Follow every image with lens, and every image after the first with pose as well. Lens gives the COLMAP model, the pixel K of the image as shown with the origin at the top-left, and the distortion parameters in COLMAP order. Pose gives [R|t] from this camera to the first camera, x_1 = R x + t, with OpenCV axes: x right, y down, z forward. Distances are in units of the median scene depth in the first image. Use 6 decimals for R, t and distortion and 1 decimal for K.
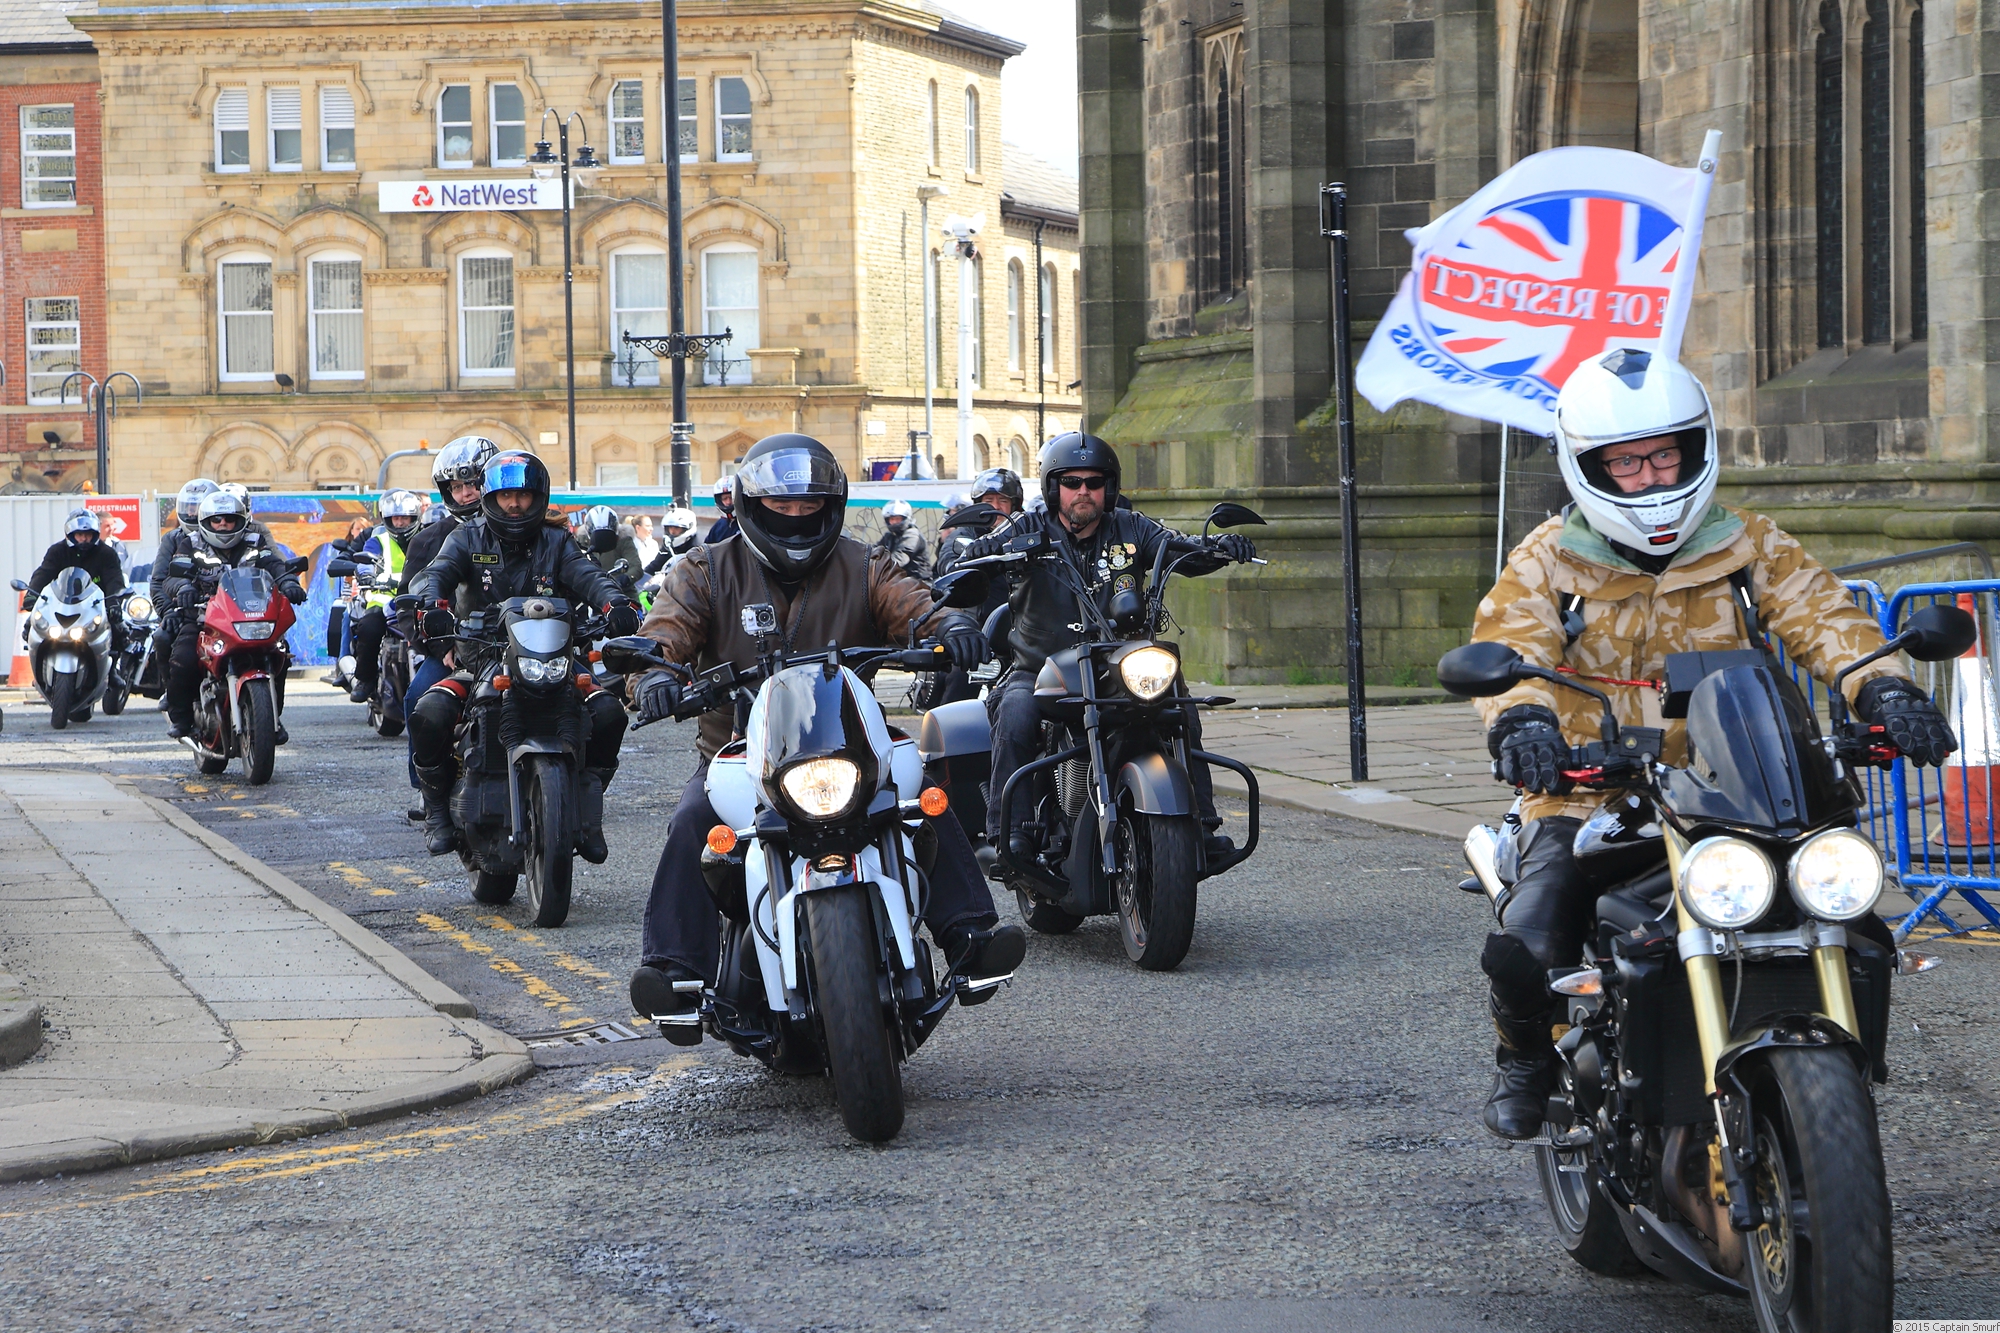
lens RADIAL K [[5261.0, 0, 1000.0], [0, 5261.0, 666.5], [0, 0, 1]] dist [0.340238, 0.616323]
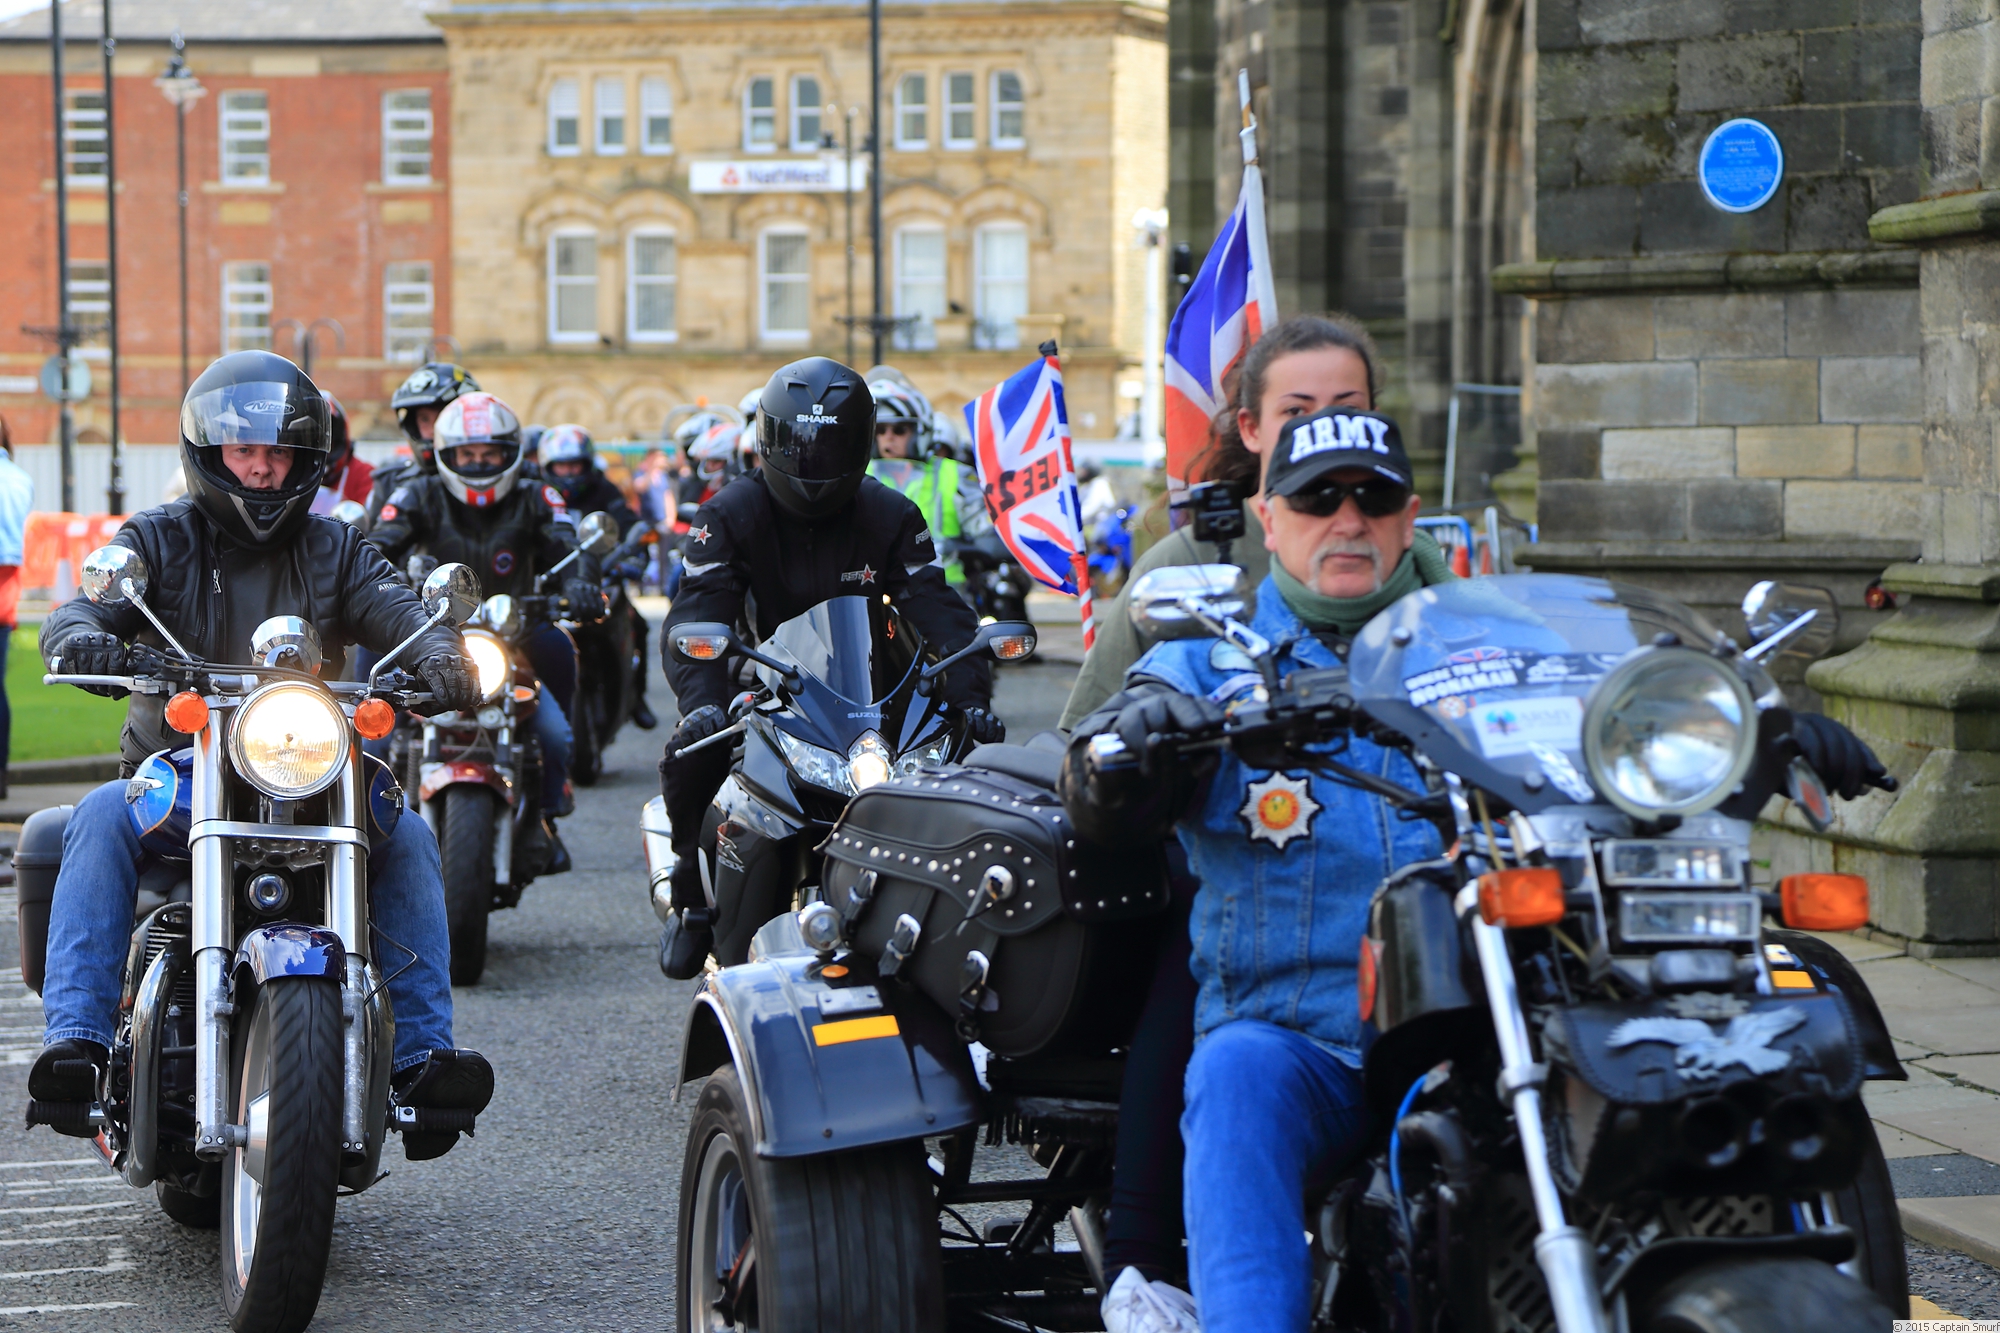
lens RADIAL K [[5261.0, 0, 1000.0], [0, 5261.0, 666.5], [0, 0, 1]] dist [0.340238, 0.616323]
pose [[0.997228, 0.015350, -0.072807, 0.030481], [-0.014642, 0.999840, 0.010239, 0.002142], [0.072953, -0.009145, 0.997293, -0.106888]]
